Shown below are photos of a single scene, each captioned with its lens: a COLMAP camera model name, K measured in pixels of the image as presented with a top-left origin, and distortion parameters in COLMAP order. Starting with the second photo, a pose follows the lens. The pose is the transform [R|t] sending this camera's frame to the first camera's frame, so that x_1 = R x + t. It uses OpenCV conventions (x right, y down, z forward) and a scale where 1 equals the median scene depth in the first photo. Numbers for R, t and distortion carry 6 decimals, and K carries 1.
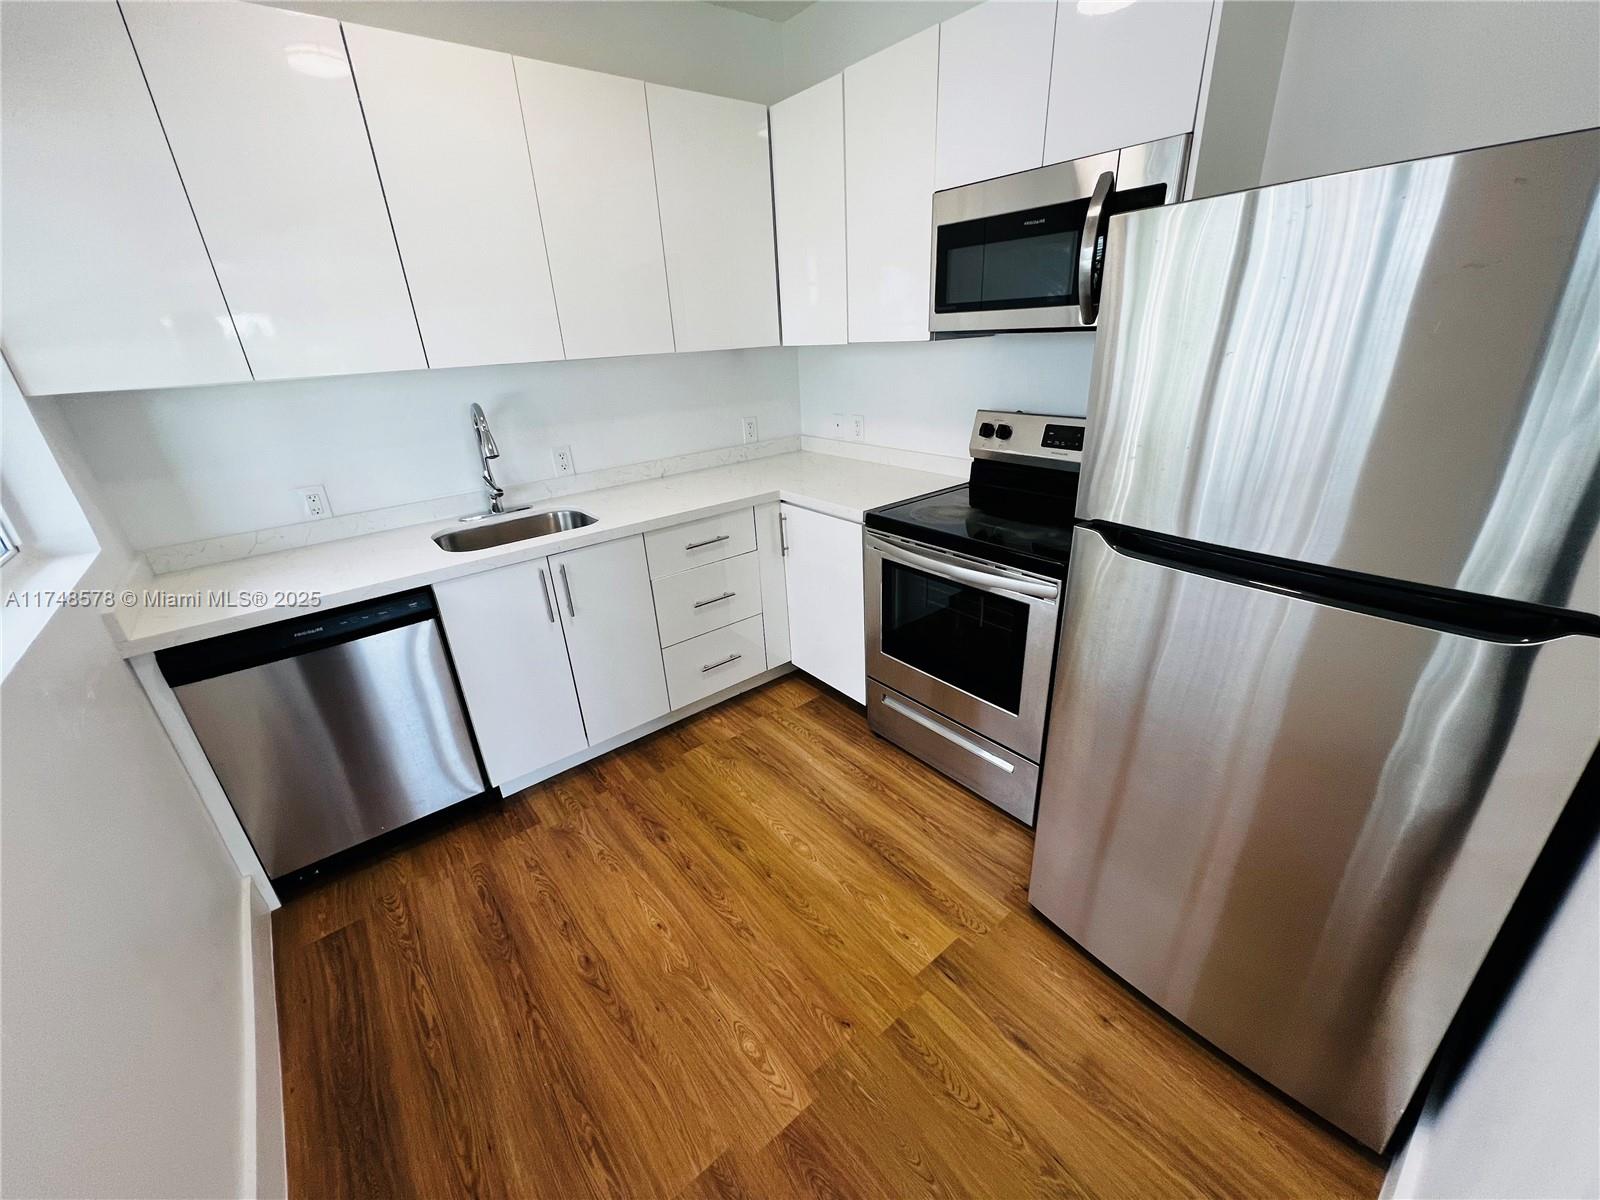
lens RADIAL K [[639.1, 0, 800.0], [0, 639.1, 600.0], [0, 0, 1]] dist [-0.001877, 0.000212]
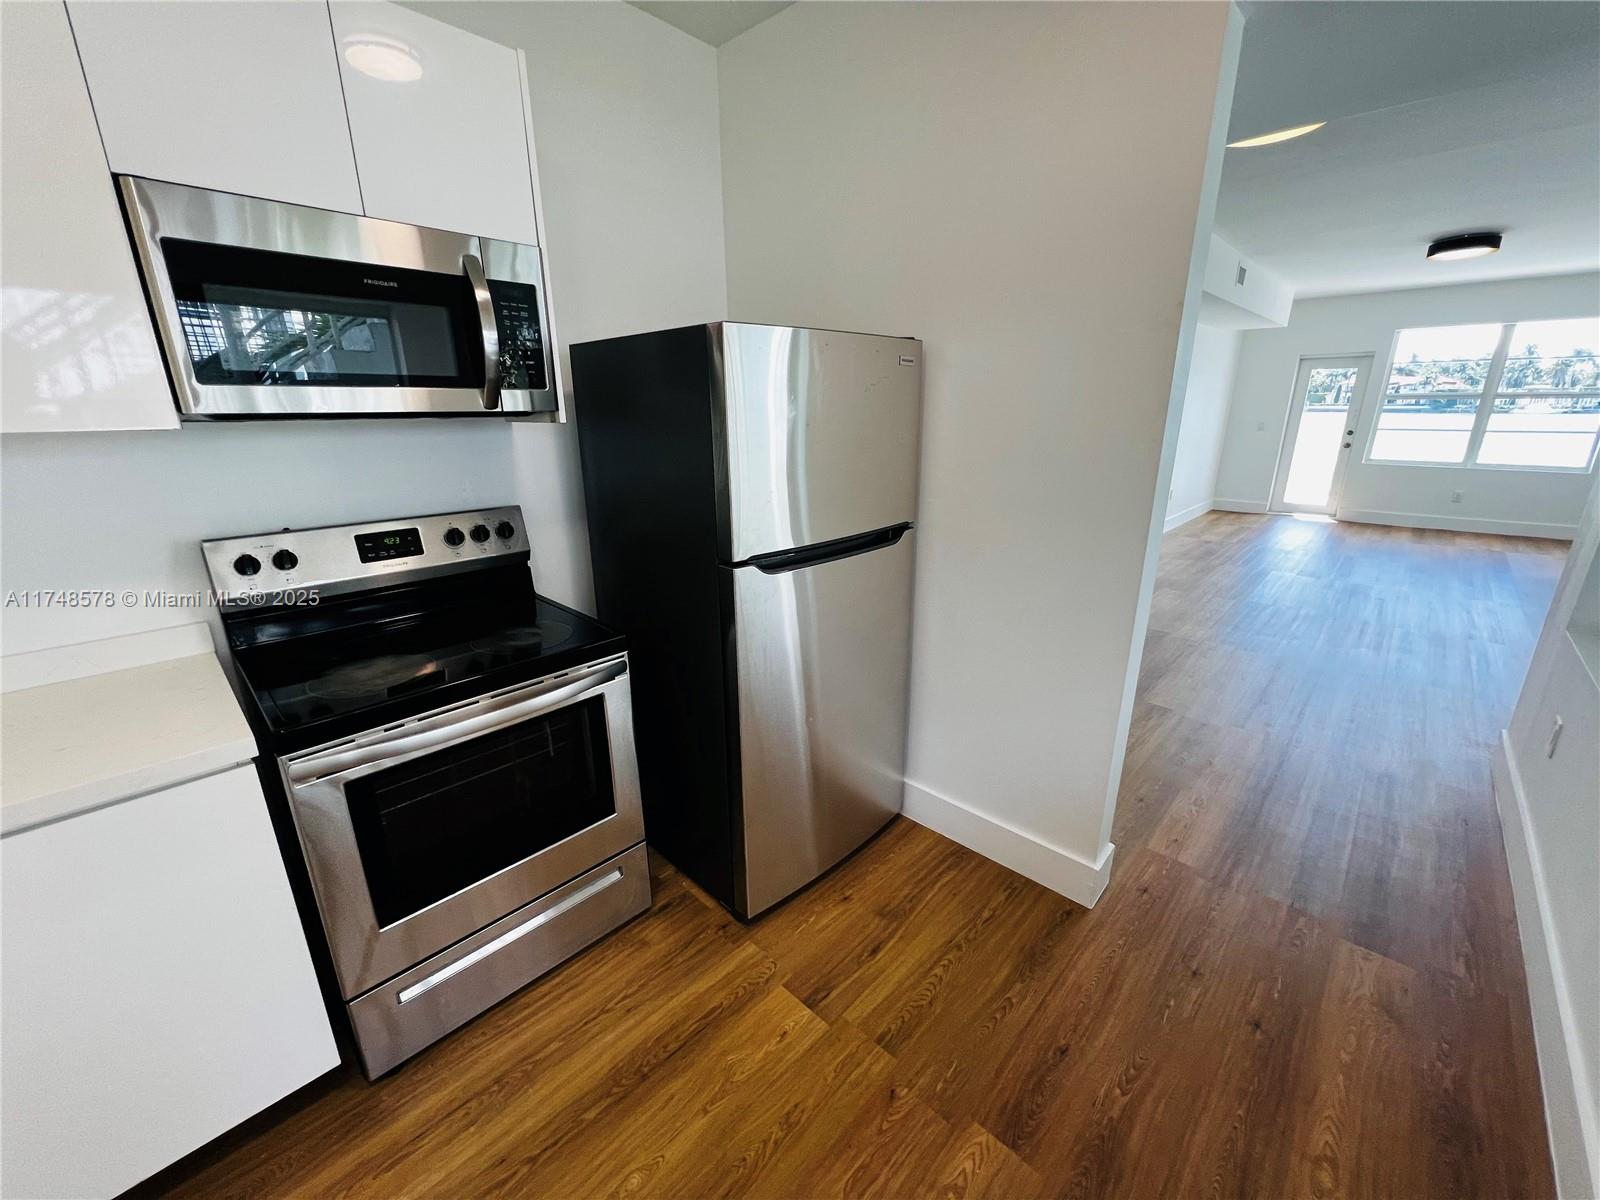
lens RADIAL K [[639.1, 0, 800.0], [0, 639.1, 600.0], [0, 0, 1]] dist [-0.001877, 0.000212]
pose [[-0.128082, -0.241787, 0.961839, -0.526628], [0.398051, 0.875753, 0.273152, -0.244169], [-0.908378, 0.417847, -0.015925, 0.669521]]
